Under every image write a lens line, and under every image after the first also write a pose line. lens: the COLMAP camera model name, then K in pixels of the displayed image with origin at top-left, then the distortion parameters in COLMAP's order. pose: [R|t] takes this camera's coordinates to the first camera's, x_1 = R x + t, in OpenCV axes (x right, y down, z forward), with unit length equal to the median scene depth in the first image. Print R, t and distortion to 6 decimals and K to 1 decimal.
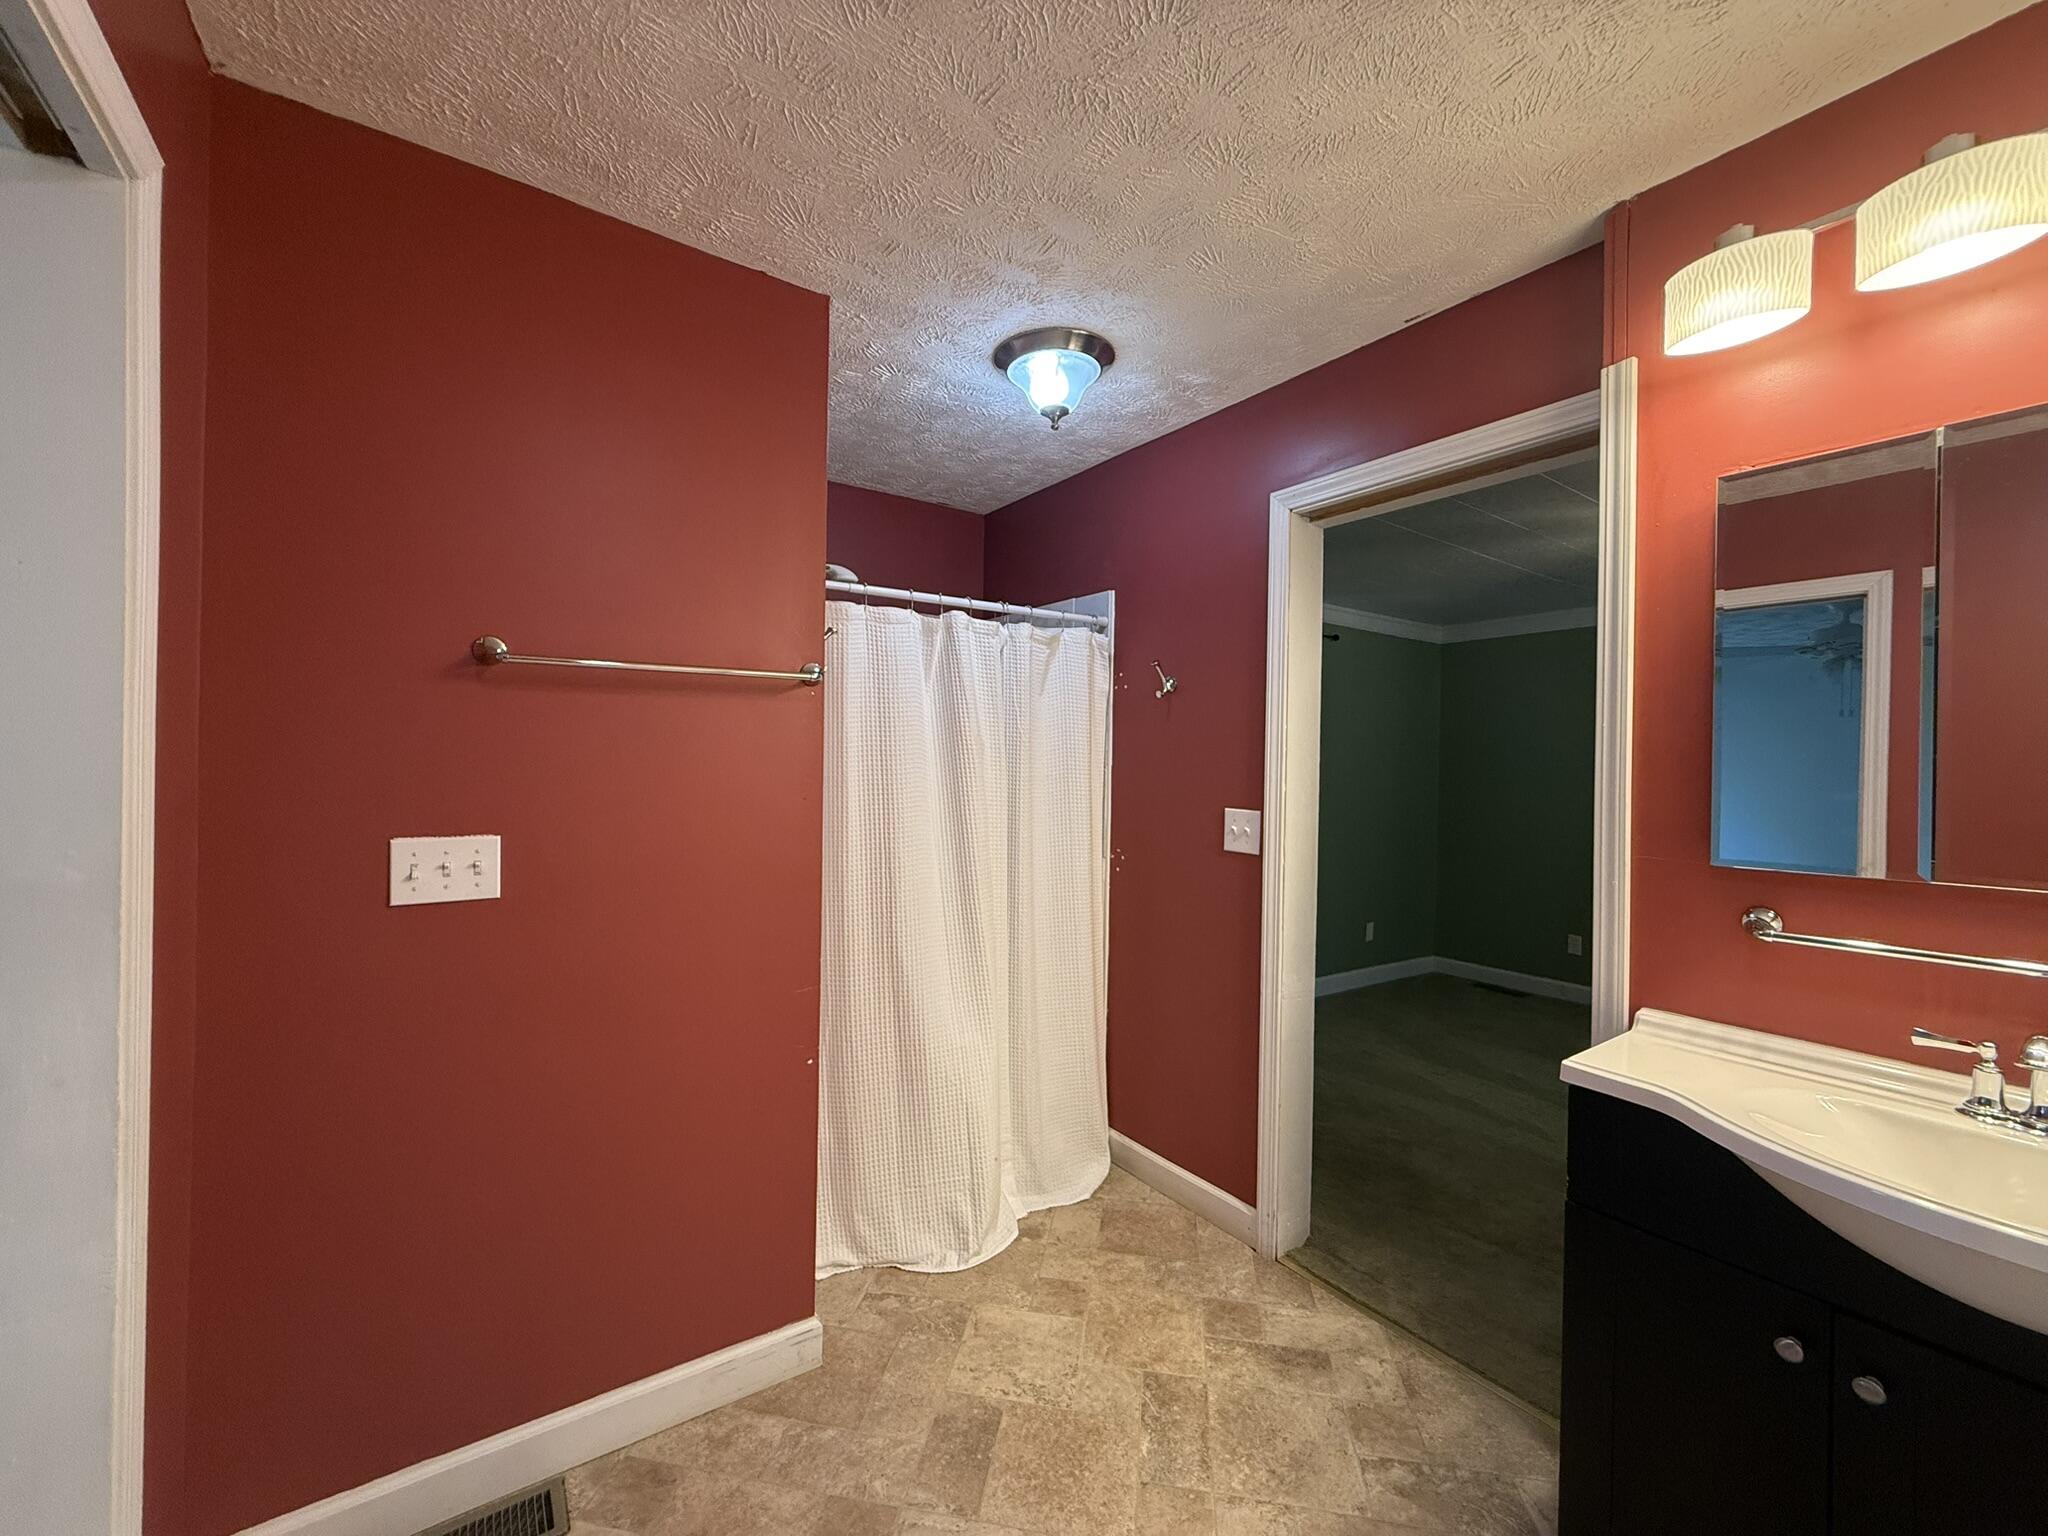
lens RADIAL K [[818.0, 0, 1017.9], [0, 818.0, 765.2], [0, 0, 1]] dist [-0.000118, 0.000175]
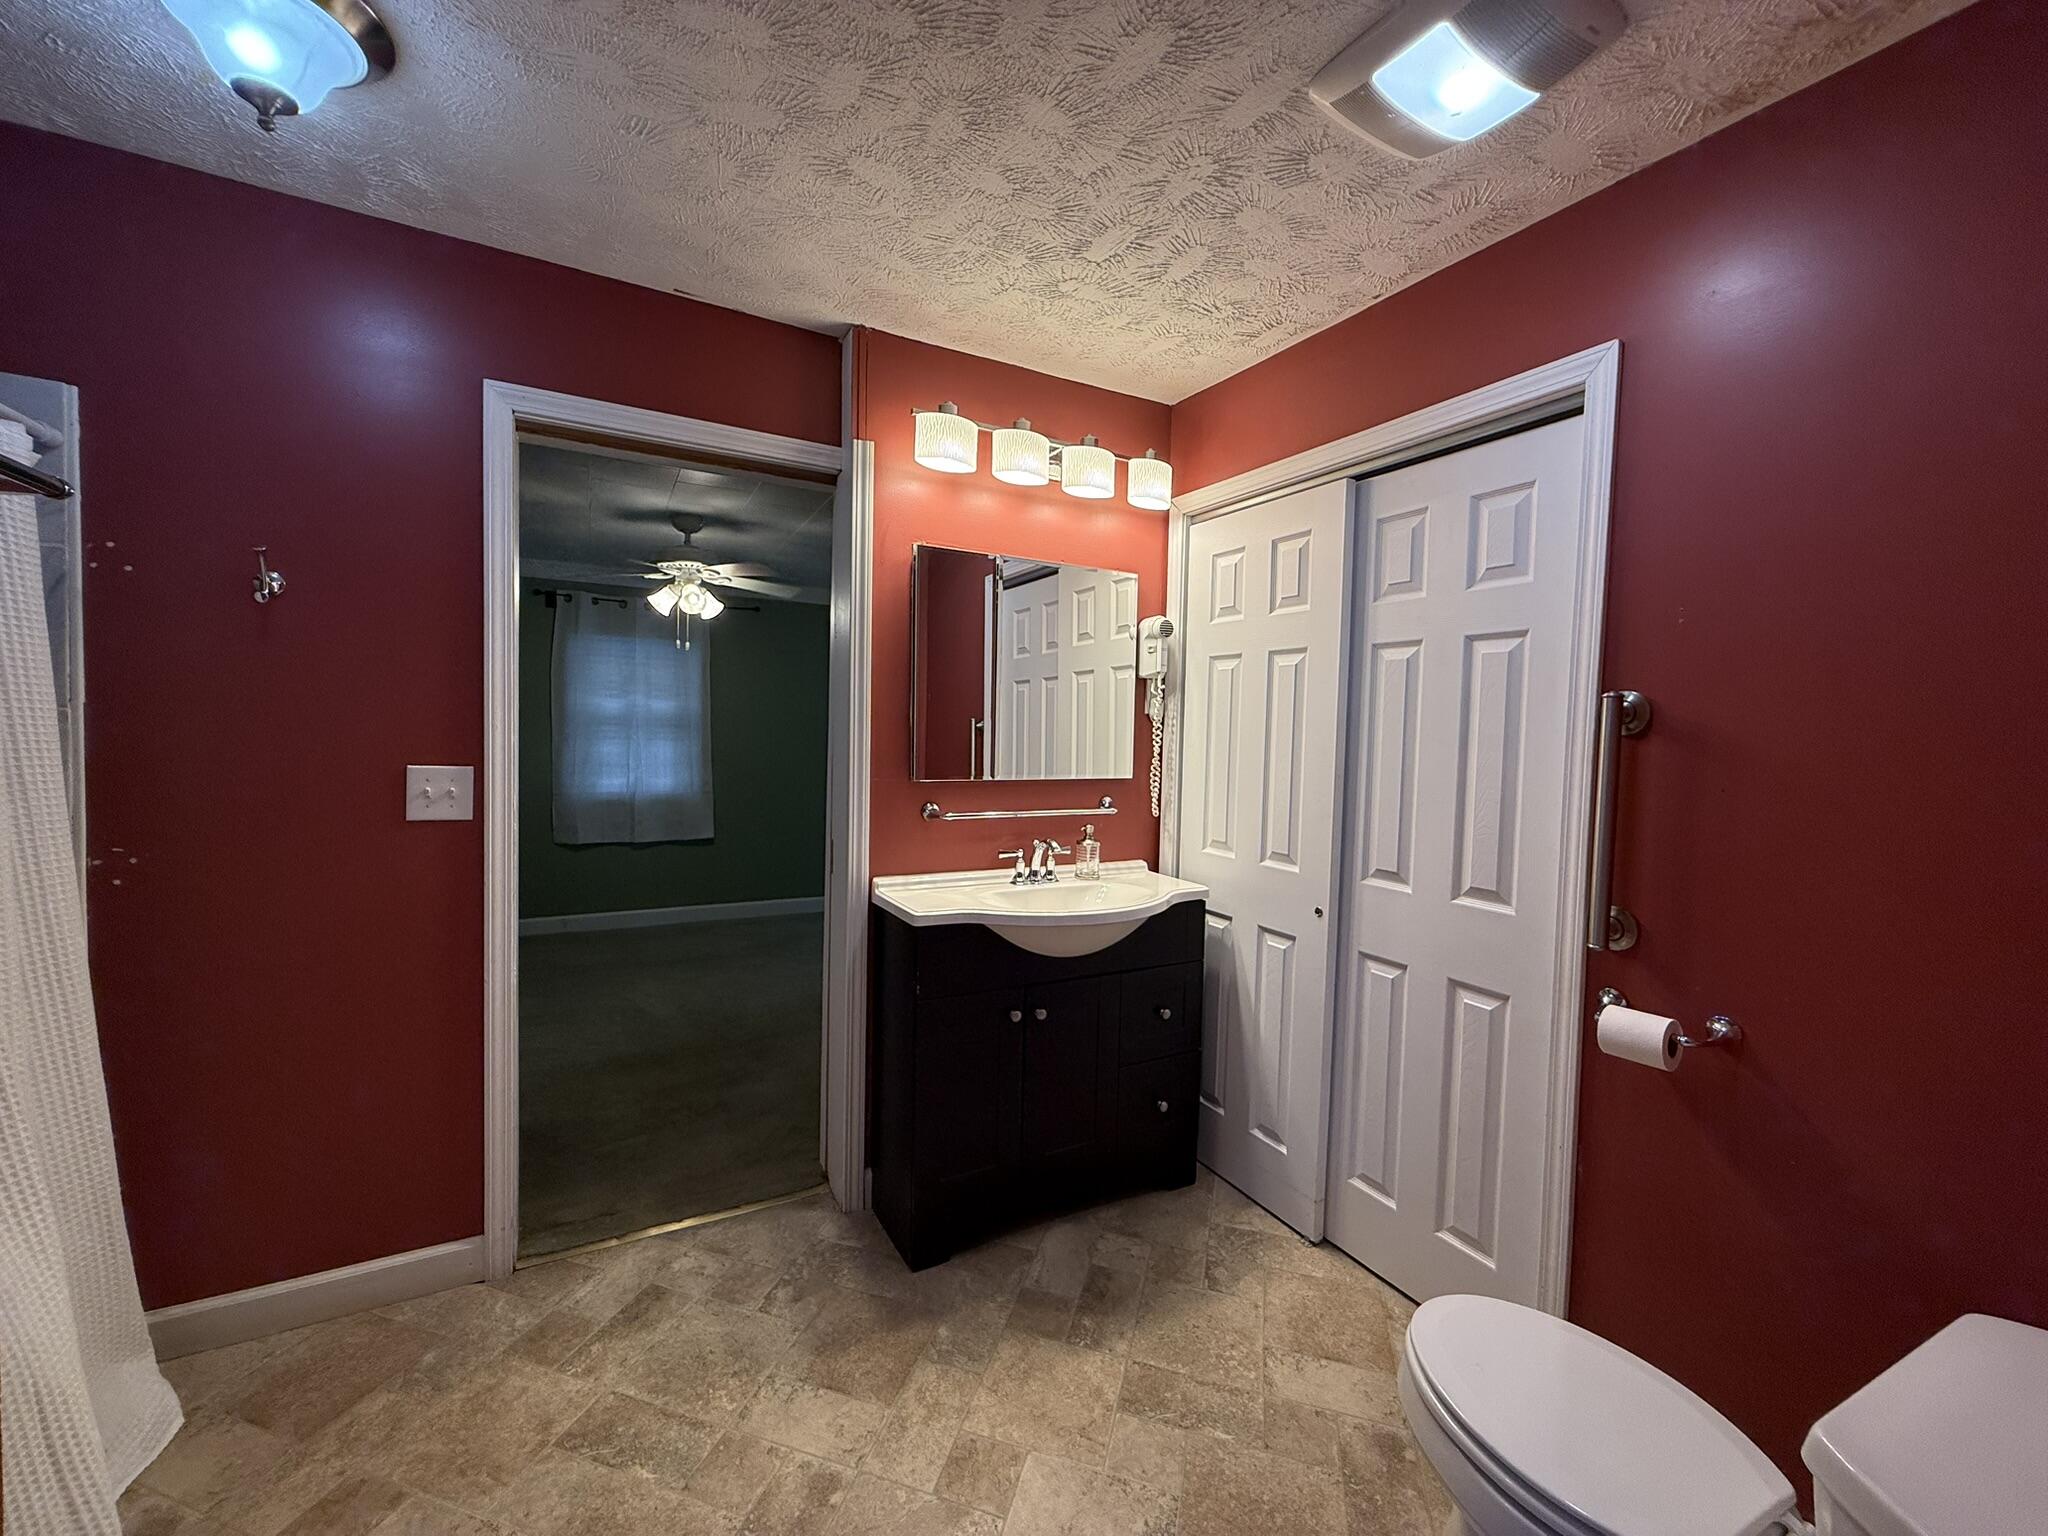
lens RADIAL K [[818.0, 0, 1017.9], [0, 818.0, 765.2], [0, 0, 1]] dist [-0.000118, 0.000175]
pose [[0.109219, -0.052493, 0.992631, -0.580165], [-0.023452, 0.998191, 0.055368, -0.004206], [-0.993741, -0.029326, 0.107790, 0.461290]]
